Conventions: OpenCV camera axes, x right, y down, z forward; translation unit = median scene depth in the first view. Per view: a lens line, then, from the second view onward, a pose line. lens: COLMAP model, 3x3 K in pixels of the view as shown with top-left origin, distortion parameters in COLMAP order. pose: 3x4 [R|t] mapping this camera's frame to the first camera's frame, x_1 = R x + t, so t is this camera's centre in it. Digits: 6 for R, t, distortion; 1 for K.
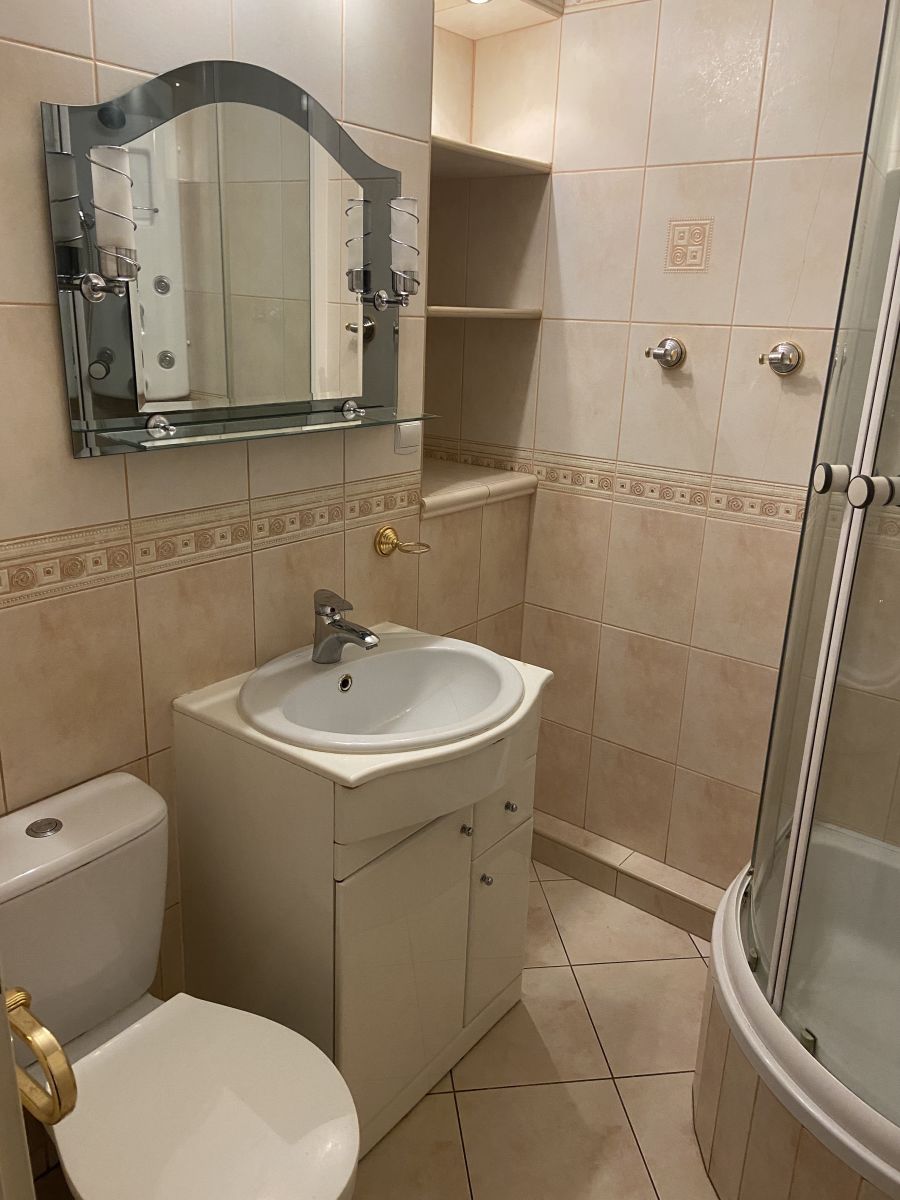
lens RADIAL K [[898.8, 0, 455.2], [0, 898.8, 599.1], [0, 0, 1]] dist [0.129352, -0.167287]
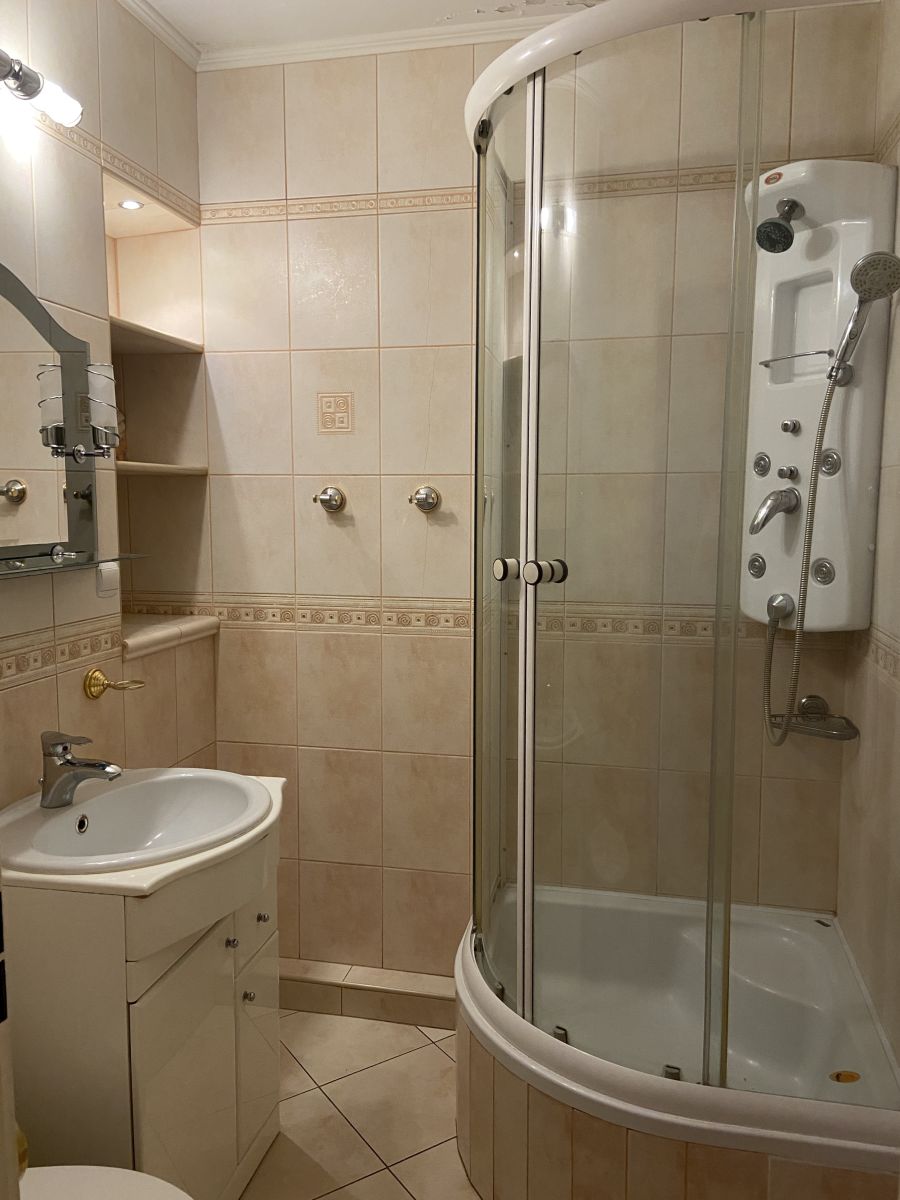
lens RADIAL K [[898.8, 0, 455.2], [0, 898.8, 599.1], [0, 0, 1]] dist [0.129352, -0.167287]
pose [[0.904881, -0.086529, 0.416776, -0.125074], [0.161449, 0.975728, -0.147953, 0.056750], [-0.393858, 0.201168, 0.896888, -0.082272]]
